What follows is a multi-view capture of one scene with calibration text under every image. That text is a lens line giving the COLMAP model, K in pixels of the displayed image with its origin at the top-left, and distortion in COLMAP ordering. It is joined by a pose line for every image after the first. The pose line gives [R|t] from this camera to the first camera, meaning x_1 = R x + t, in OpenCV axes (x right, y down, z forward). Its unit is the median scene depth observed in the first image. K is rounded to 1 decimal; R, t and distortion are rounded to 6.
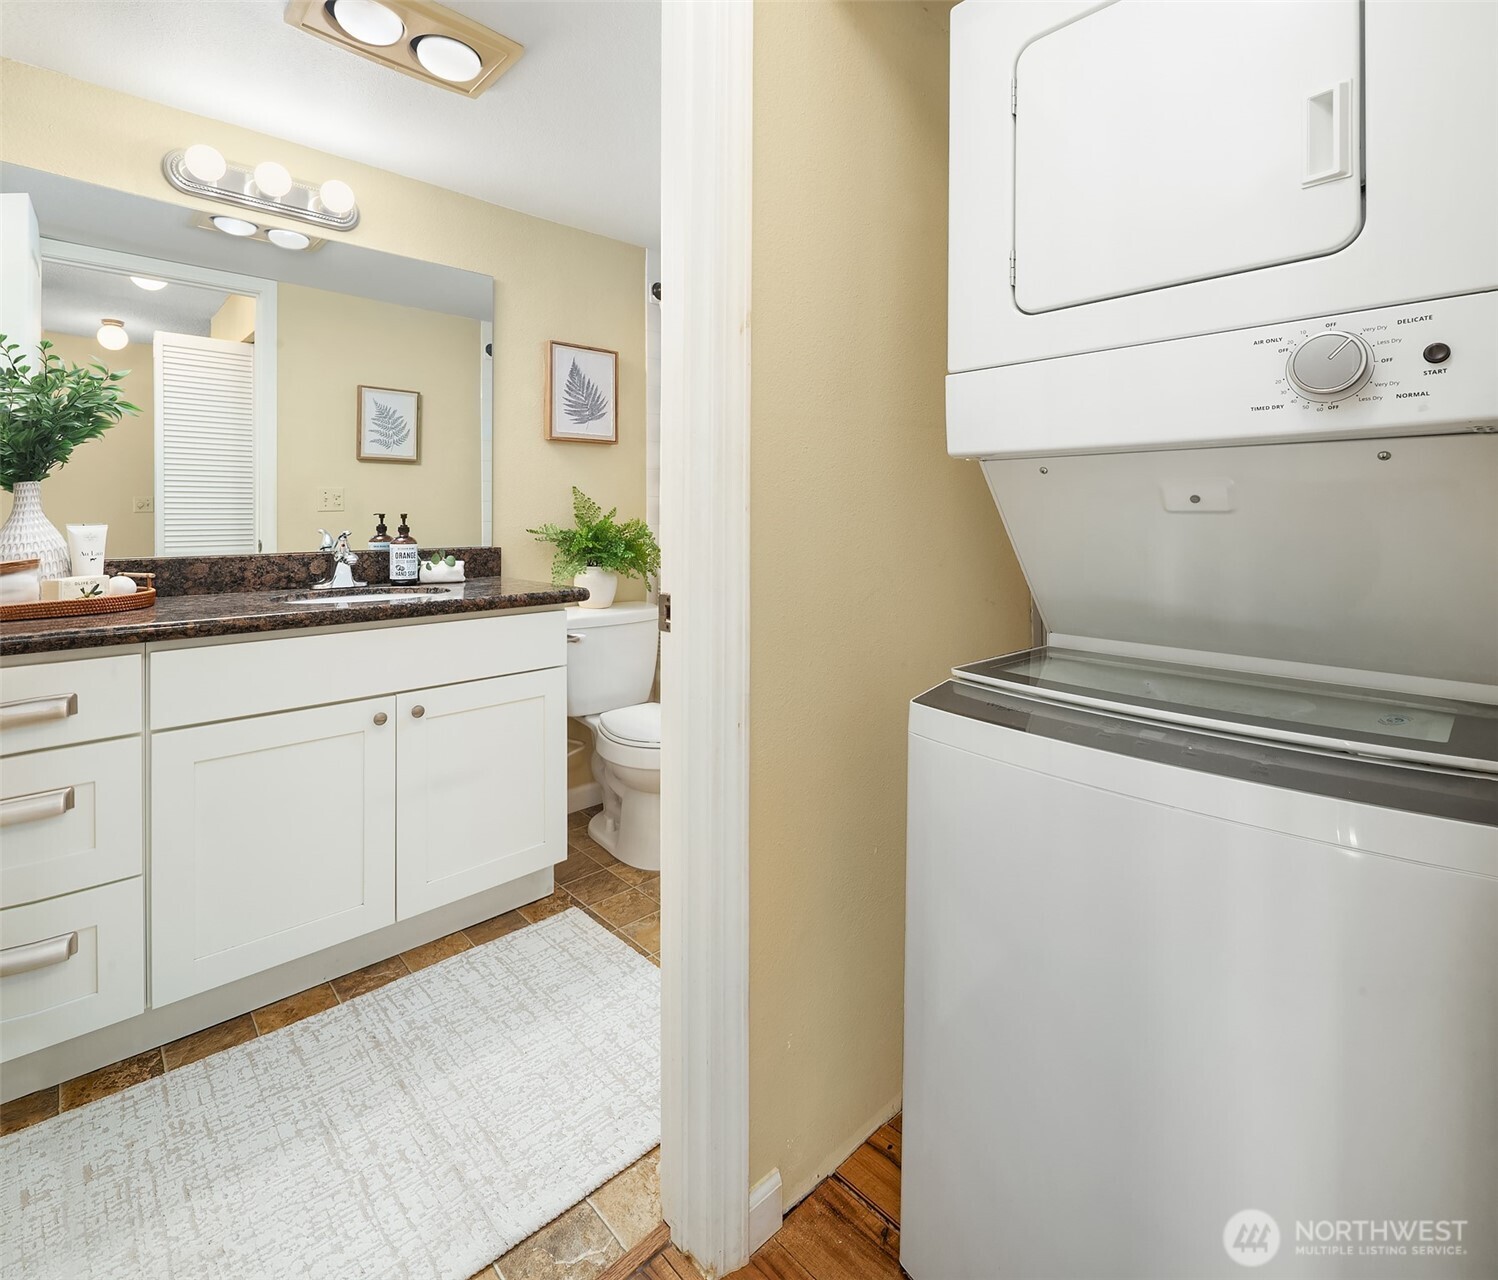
lens RADIAL K [[757.3, 0, 782.0], [0, 757.3, 506.1], [0, 0, 1]] dist [-0.004249, 0.002485]
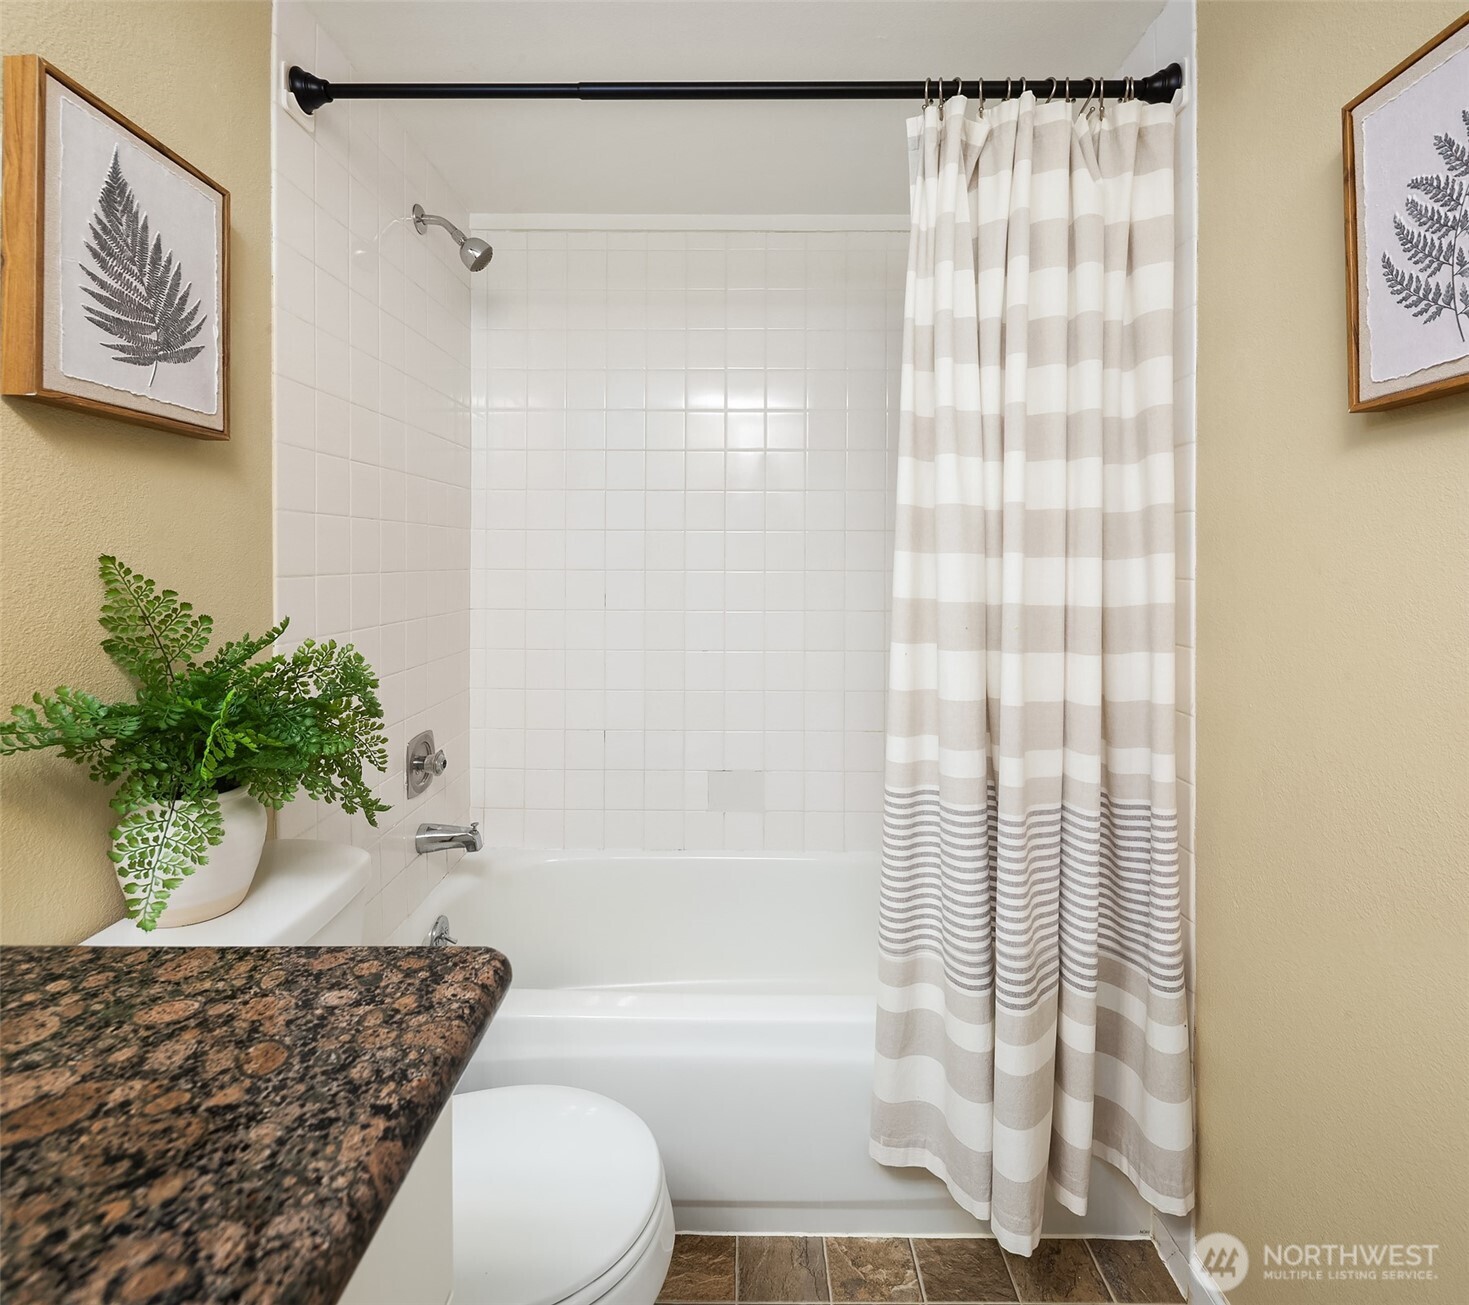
lens RADIAL K [[731.4, 0, 744.9], [0, 731.4, 554.2], [0, 0, 1]] dist [0.002665, 0.000868]
pose [[0.707719, 0.002974, 0.706488, -0.345302], [-0.000324, 0.999992, -0.003884, -0.029294], [-0.706494, 0.002520, 0.707714, 0.671962]]
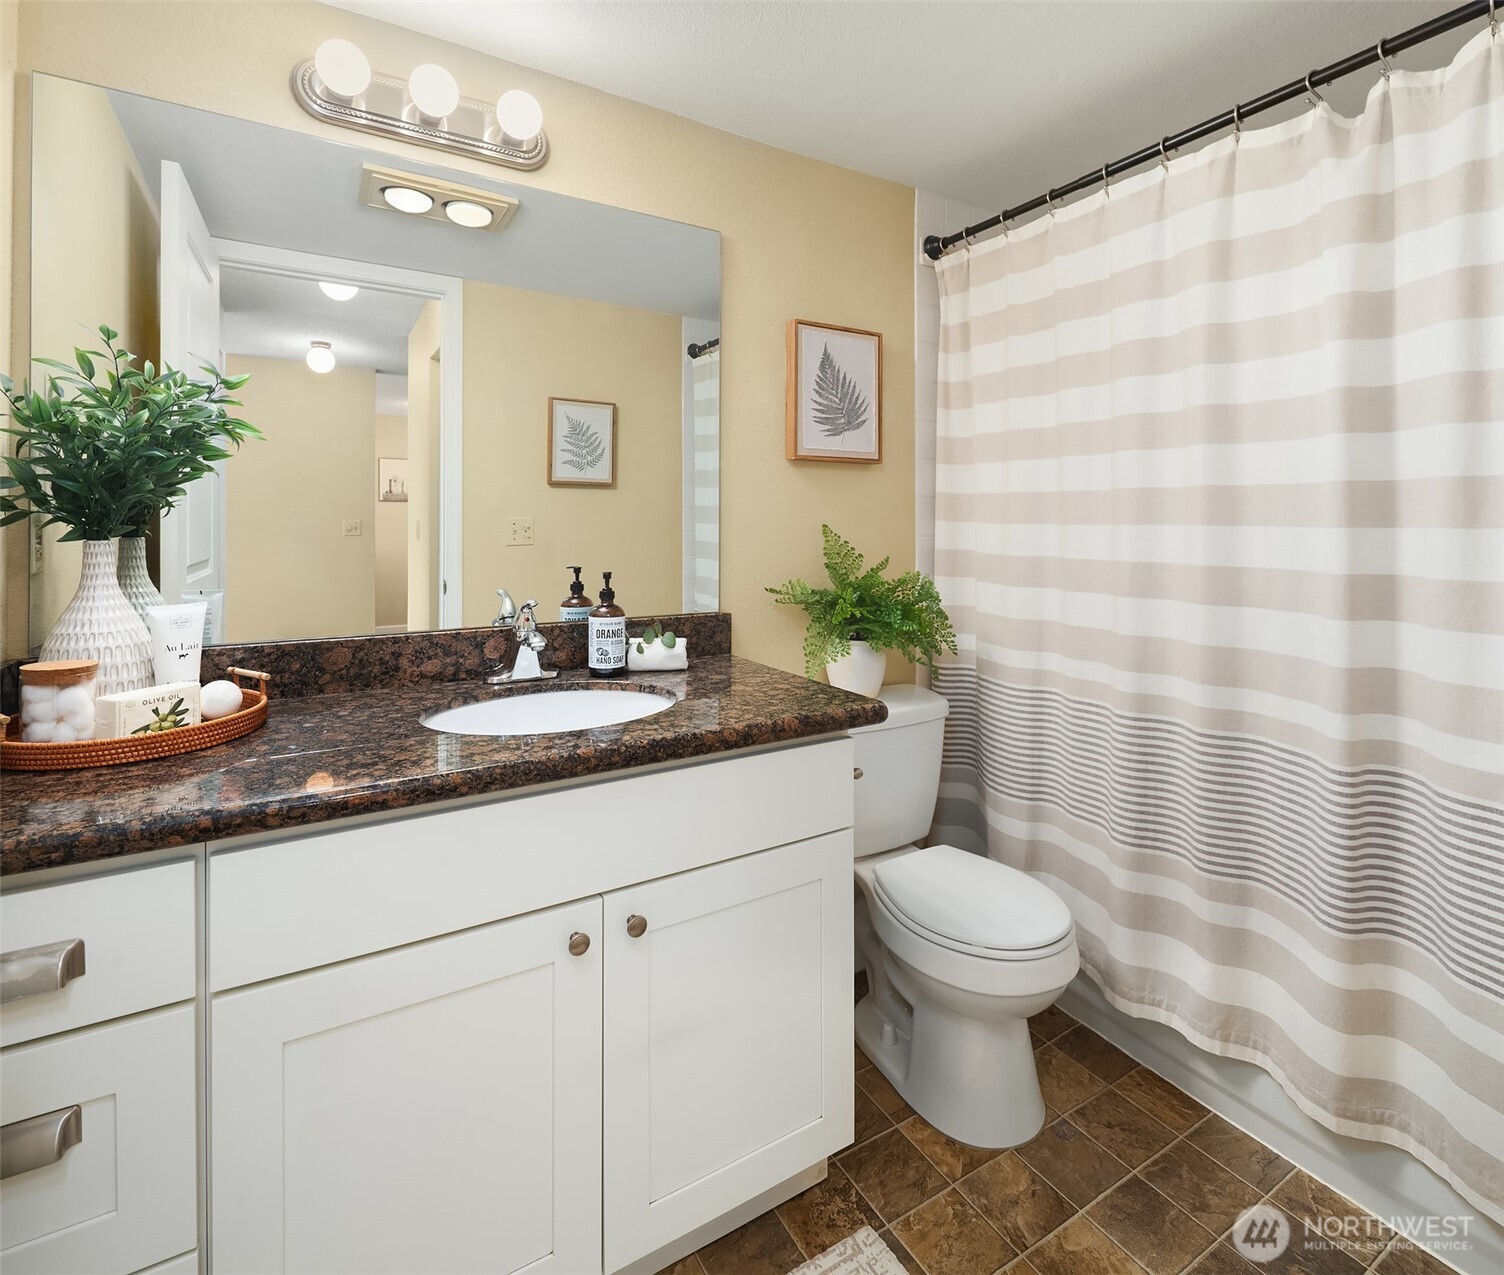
lens RADIAL K [[770.4, 0, 776.3], [0, 770.4, 516.6], [0, 0, 1]] dist [-0.002294, 0.000285]
pose [[0.974520, -0.000141, -0.224301, -0.179052], [-0.000432, 0.999997, -0.002505, -0.036234], [0.224300, 0.002538, 0.974517, 0.326321]]
